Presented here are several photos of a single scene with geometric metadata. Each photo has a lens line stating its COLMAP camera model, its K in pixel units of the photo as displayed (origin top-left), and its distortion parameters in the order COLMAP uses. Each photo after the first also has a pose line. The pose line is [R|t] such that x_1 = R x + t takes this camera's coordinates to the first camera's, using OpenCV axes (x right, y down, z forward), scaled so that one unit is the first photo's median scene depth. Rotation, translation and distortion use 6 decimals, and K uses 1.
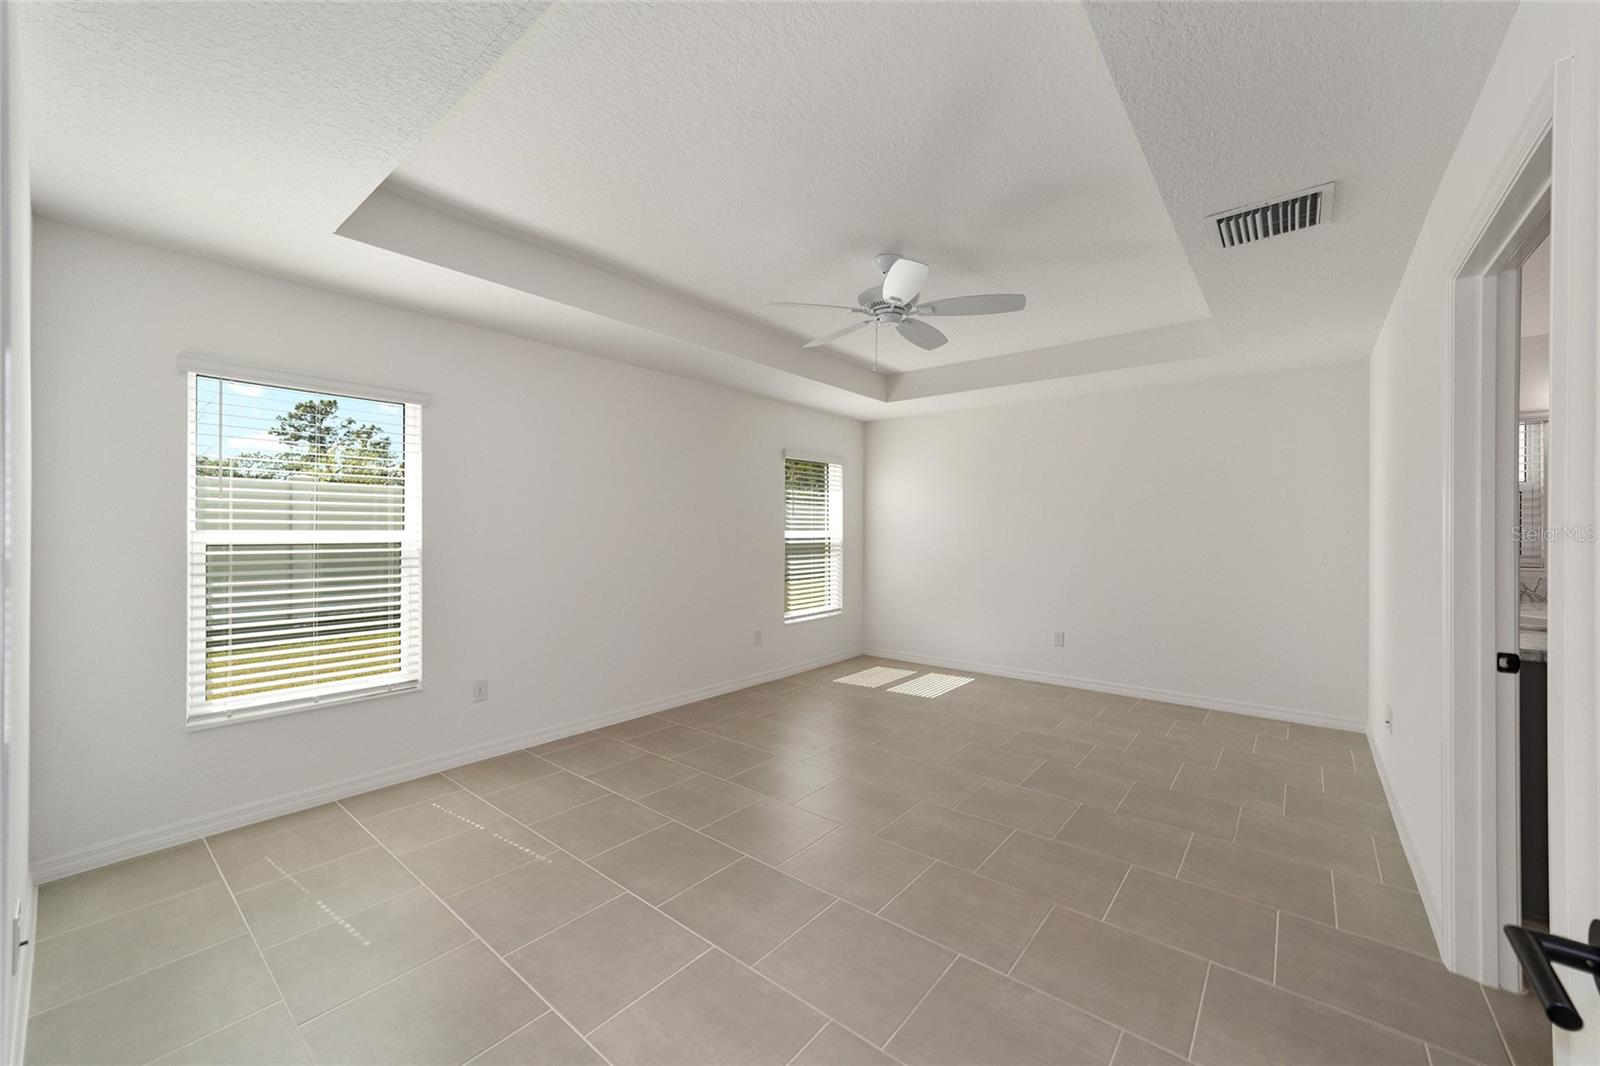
lens RADIAL K [[613.4, 0, 771.1], [0, 613.4, 530.8], [0, 0, 1]] dist [0.000110, 0.000546]
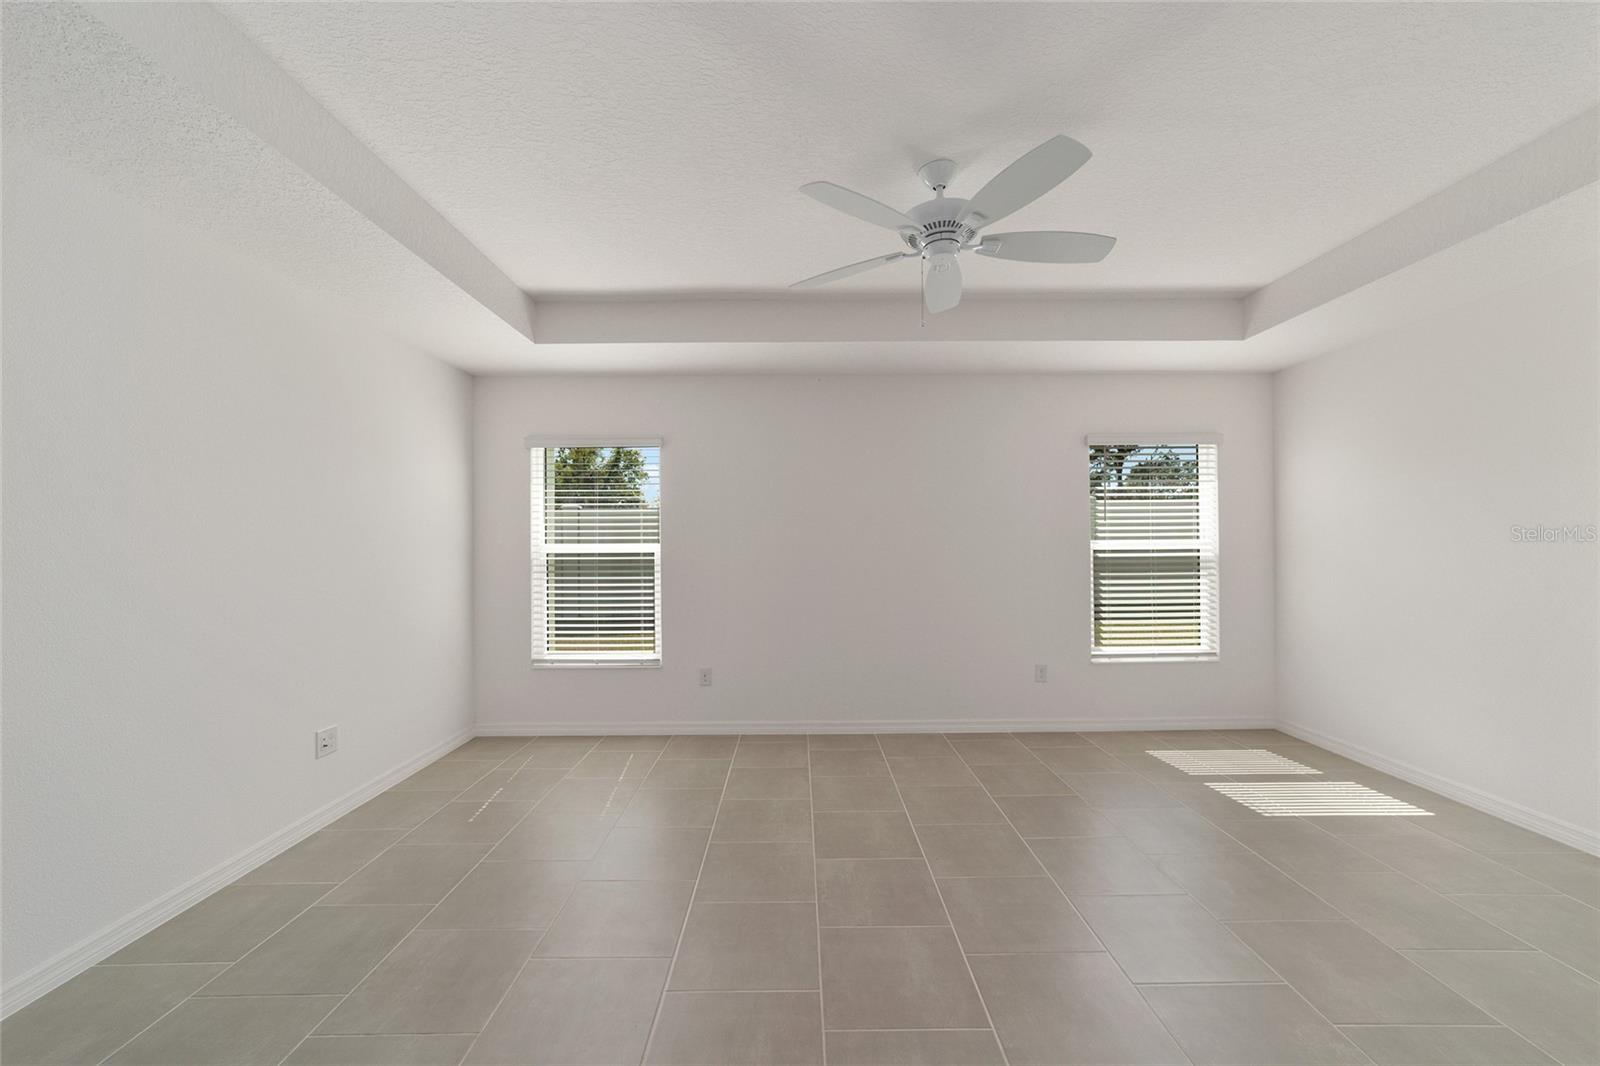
lens RADIAL K [[613.4, 0, 802.5], [0, 613.4, 539.8], [0, 0, 1]] dist [0.000110, 0.000546]
pose [[0.662789, -0.010260, -0.748736, 0.573203], [0.006619, 0.999947, -0.007843, 0.003994], [0.748777, 0.000242, 0.662822, 0.356198]]
